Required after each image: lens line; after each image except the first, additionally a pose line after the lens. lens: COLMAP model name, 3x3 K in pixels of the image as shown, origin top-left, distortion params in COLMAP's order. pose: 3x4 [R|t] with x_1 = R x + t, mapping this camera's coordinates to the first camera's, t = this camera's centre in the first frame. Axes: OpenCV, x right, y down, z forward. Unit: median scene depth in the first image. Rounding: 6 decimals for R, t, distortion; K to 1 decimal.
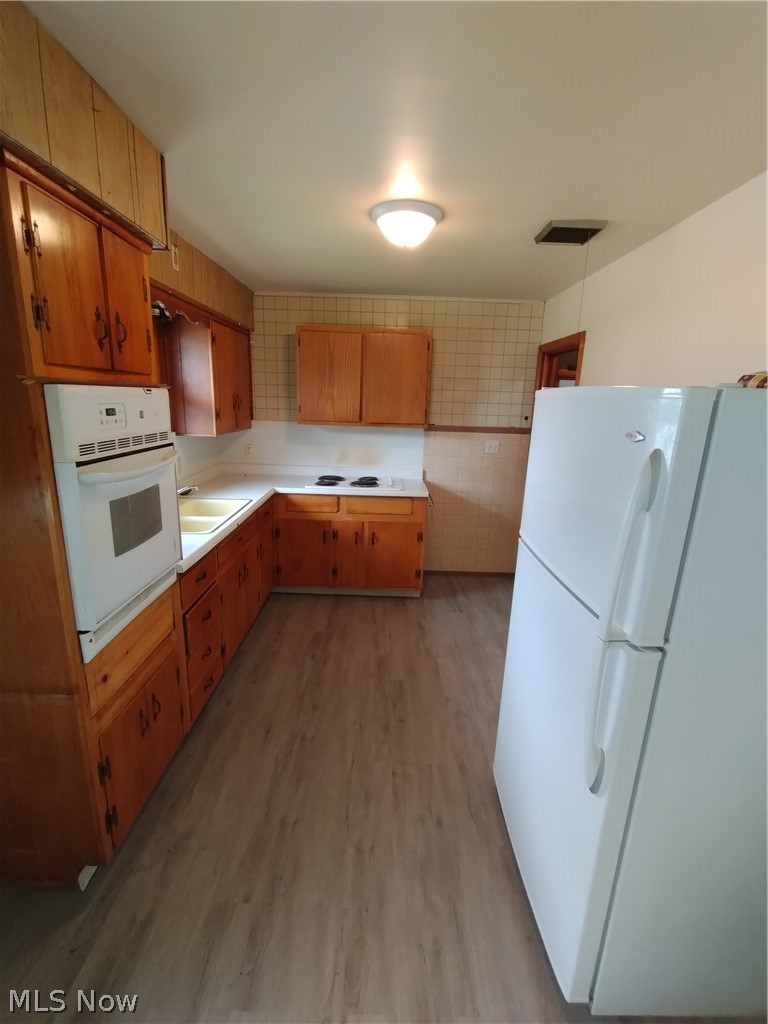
lens RADIAL K [[462.6, 0, 384.9], [0, 462.6, 511.1], [0, 0, 1]] dist [-0.012935, 0.004413]
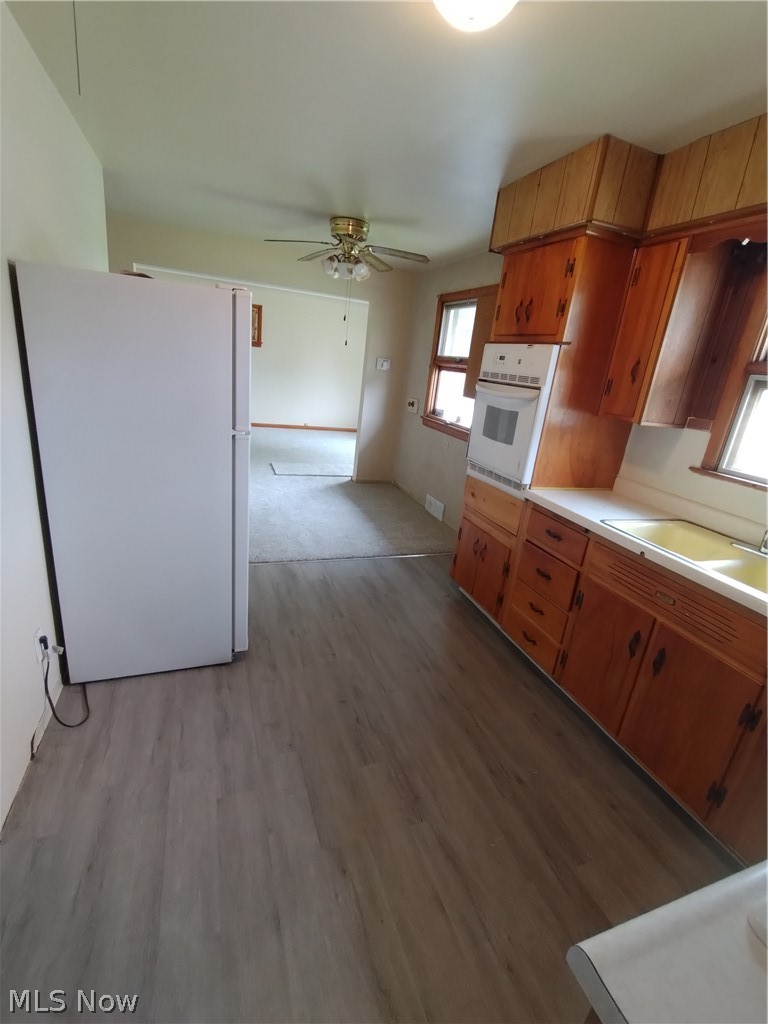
lens RADIAL K [[462.6, 0, 384.9], [0, 462.6, 511.1], [0, 0, 1]] dist [-0.012935, 0.004413]
pose [[-0.928343, -0.019842, -0.371194, 0.204596], [-0.216828, 0.840001, 0.497376, -0.206723], [0.301935, 0.542221, -0.784112, 1.054941]]
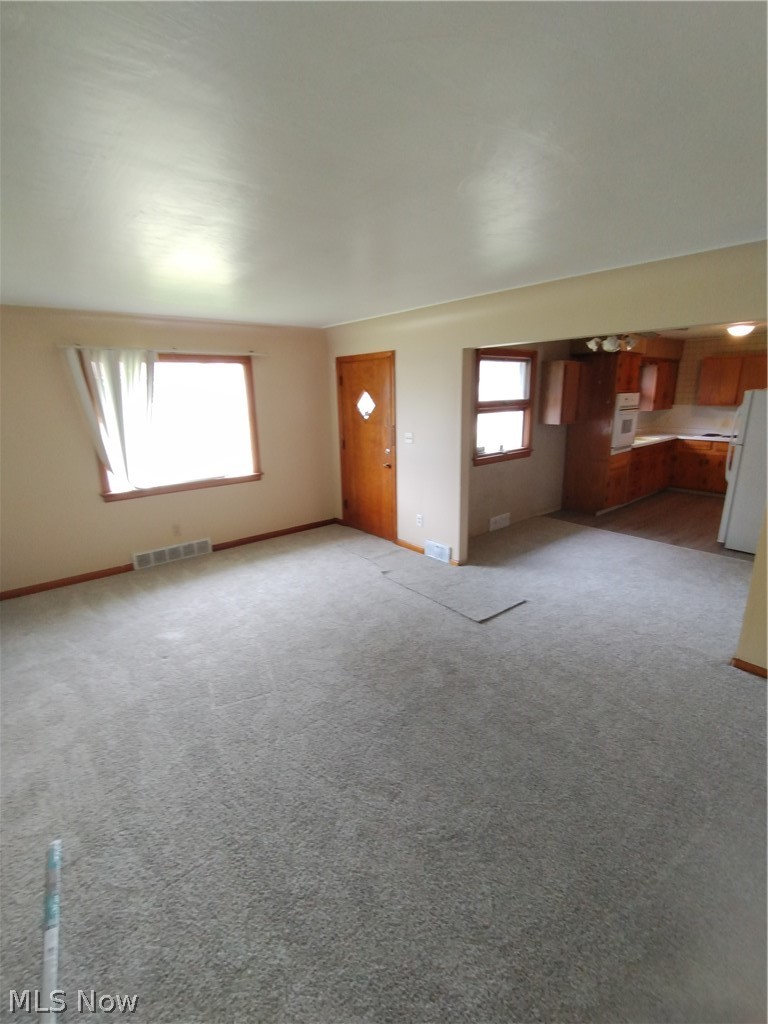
lens RADIAL K [[462.6, 0, 384.9], [0, 462.6, 511.1], [0, 0, 1]] dist [-0.012935, 0.004413]
pose [[0.648223, 0.154431, -0.745626, 0.531638], [-0.145522, 0.986294, 0.077765, 0.328208], [0.747416, 0.058096, 0.661811, -1.408532]]
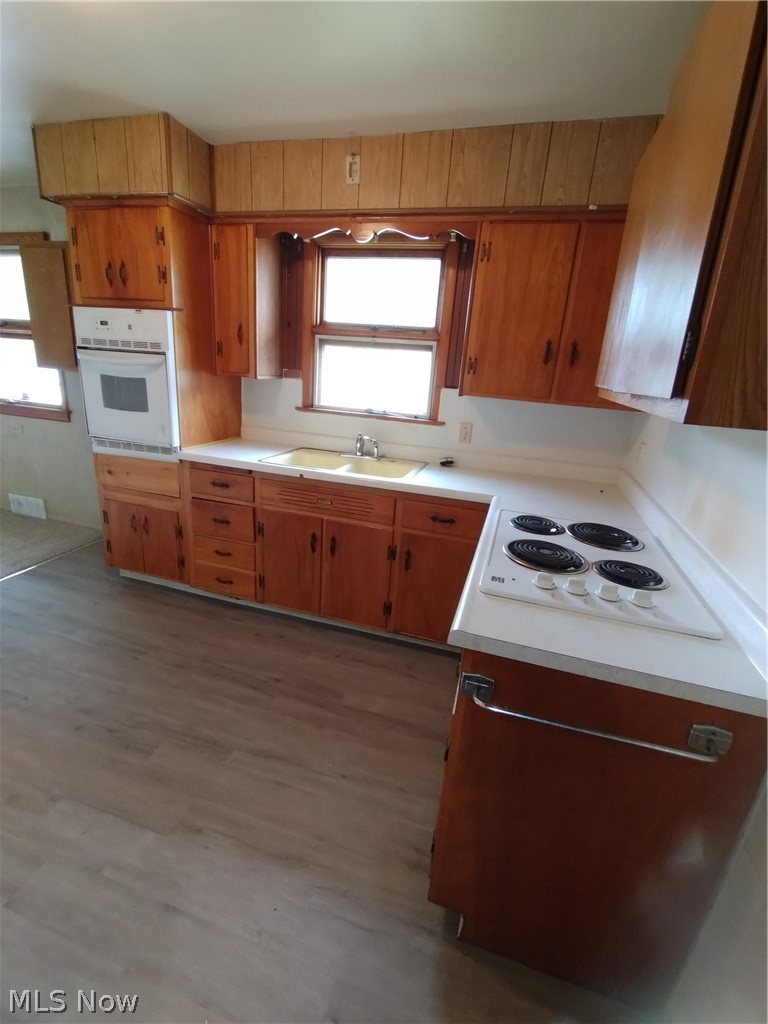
lens RADIAL K [[462.6, 0, 384.9], [0, 462.6, 511.1], [0, 0, 1]] dist [-0.012935, 0.004413]
pose [[-0.286560, 0.240691, -0.927336, 0.355844], [-0.303995, 0.895067, 0.326254, -0.187900], [0.908554, 0.375397, -0.183321, 1.022876]]
